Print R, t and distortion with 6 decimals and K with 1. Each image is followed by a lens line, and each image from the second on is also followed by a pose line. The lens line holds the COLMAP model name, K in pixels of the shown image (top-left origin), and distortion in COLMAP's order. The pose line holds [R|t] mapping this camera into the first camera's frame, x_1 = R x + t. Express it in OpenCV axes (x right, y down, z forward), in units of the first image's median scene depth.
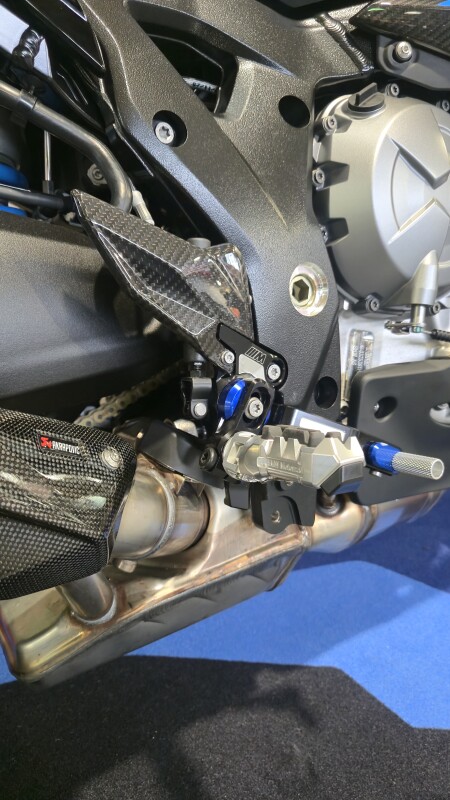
lens RADIAL K [[548.1, 0, 225.0], [0, 548.1, 400.0], [0, 0, 1]] dist [0.057157, -0.091122]
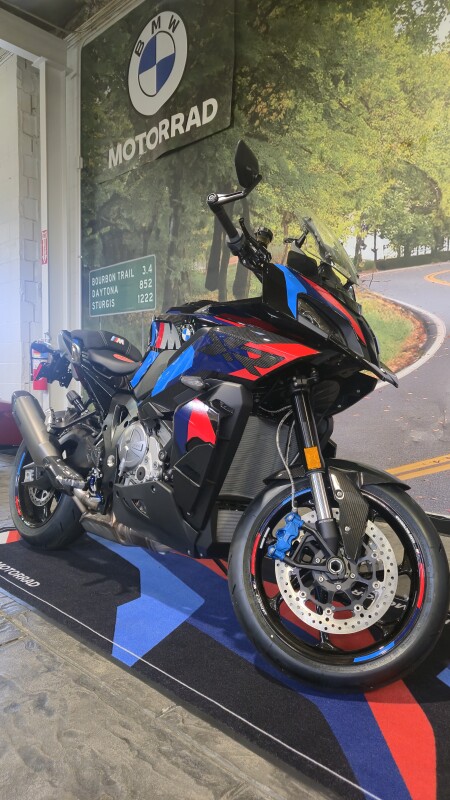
lens RADIAL K [[540.5, 0, 225.0], [0, 540.5, 400.0], [0, 0, 1]] dist [0.055203, -0.043885]
pose [[0.236324, 0.033330, -0.971102, 3.031922], [-0.336317, 0.940443, -0.049567, -0.490052], [0.911615, 0.338312, 0.233459, 0.395064]]
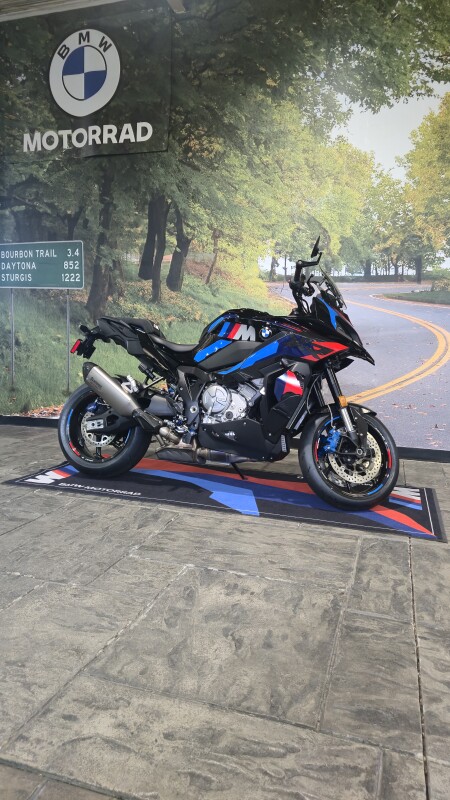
lens RADIAL K [[540.5, 0, 225.0], [0, 540.5, 400.0], [0, 0, 1]] dist [0.055203, -0.043885]
pose [[0.635341, 0.090089, -0.766959, 3.707179], [-0.290983, 0.947895, -0.129705, 0.311693], [0.715312, 0.305579, 0.628451, -2.040199]]
